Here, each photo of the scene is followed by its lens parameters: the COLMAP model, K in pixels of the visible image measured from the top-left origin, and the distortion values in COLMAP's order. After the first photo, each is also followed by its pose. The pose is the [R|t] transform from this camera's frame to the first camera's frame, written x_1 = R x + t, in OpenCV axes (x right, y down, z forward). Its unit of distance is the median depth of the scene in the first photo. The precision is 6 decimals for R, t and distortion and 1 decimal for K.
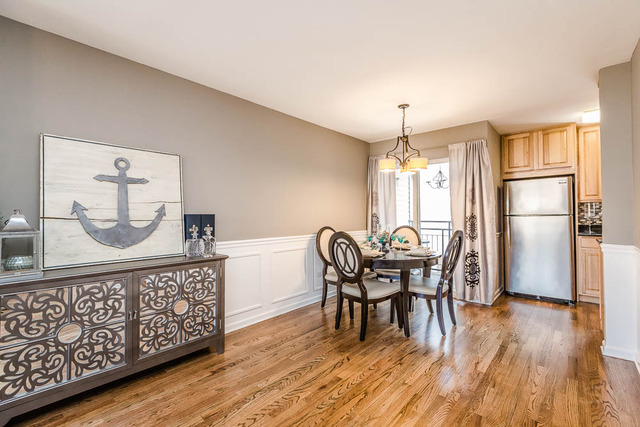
lens RADIAL K [[283.0, 0, 319.3], [0, 283.0, 211.5], [0, 0, 1]] dist [-0.001044, -0.000354]
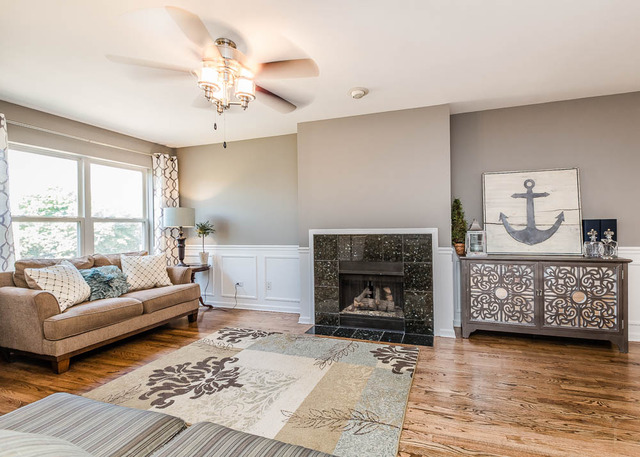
lens RADIAL K [[309.1, 0, 340.6], [0, 309.1, 226.0], [0, 0, 1]] dist [0.000757, -0.000221]
pose [[0.419210, 0.000338, -0.907889, 0.249108], [0.023776, 0.999653, 0.011351, -0.001748], [0.907578, -0.026345, 0.419056, -0.412119]]
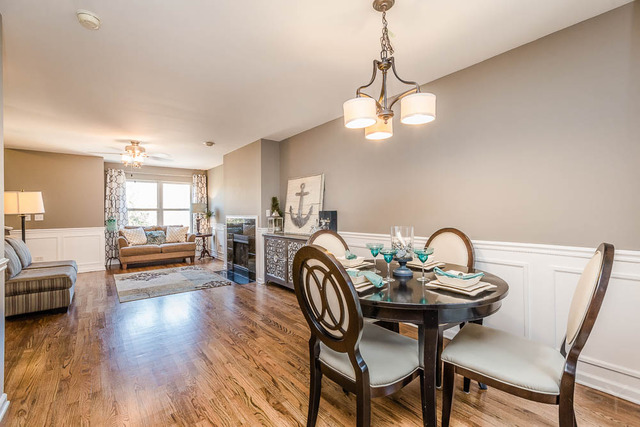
lens RADIAL K [[283.0, 0, 319.3], [0, 283.0, 211.5], [0, 0, 1]] dist [-0.001044, -0.000354]
pose [[-0.160083, 0.001388, -0.987103, 1.097385], [0.021059, 0.999776, -0.002009, 0.015885], [0.986879, -0.021109, -0.160076, 1.257681]]
